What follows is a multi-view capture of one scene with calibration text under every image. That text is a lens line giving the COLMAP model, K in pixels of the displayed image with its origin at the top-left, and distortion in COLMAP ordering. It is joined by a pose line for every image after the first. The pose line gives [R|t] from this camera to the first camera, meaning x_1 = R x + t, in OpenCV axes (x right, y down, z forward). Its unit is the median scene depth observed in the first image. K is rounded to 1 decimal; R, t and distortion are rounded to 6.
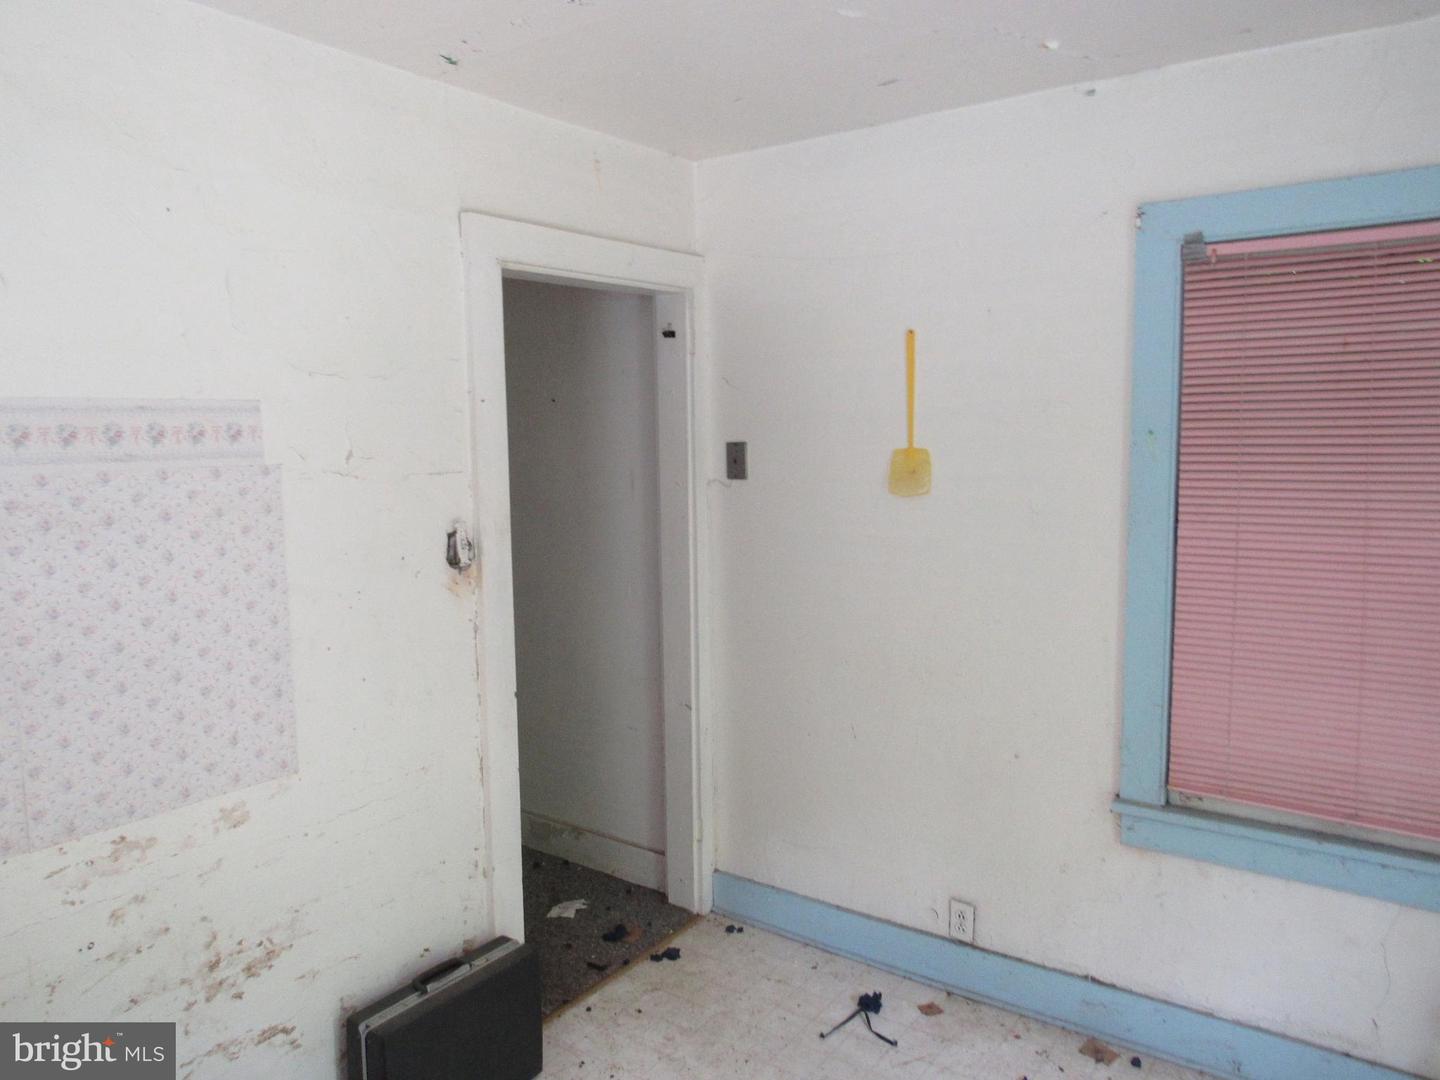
lens RADIAL K [[1039.0, 0, 713.8], [0, 1039.0, 542.0], [0, 0, 1]] dist [-0.023813, 0.010330]
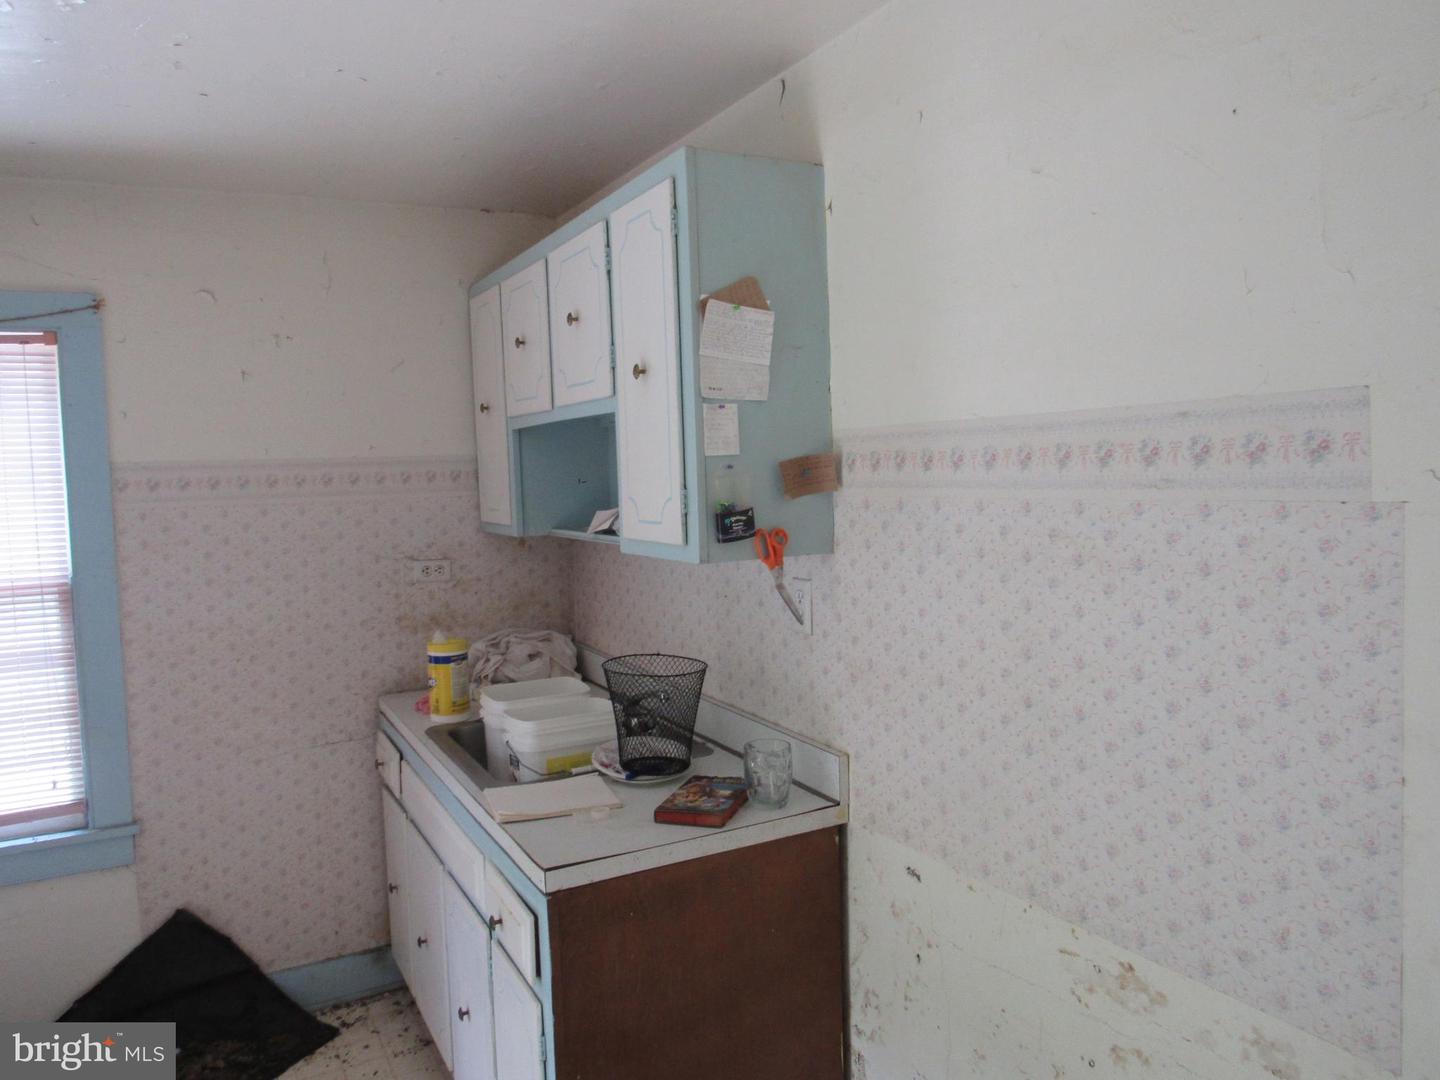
lens RADIAL K [[1039.0, 0, 713.8], [0, 1039.0, 542.0], [0, 0, 1]] dist [-0.023813, 0.010330]
pose [[-0.438446, 0.087668, -0.894471, 0.235181], [-0.058721, 0.990310, 0.125845, -0.111279], [0.896837, 0.107701, -0.429050, 1.005637]]
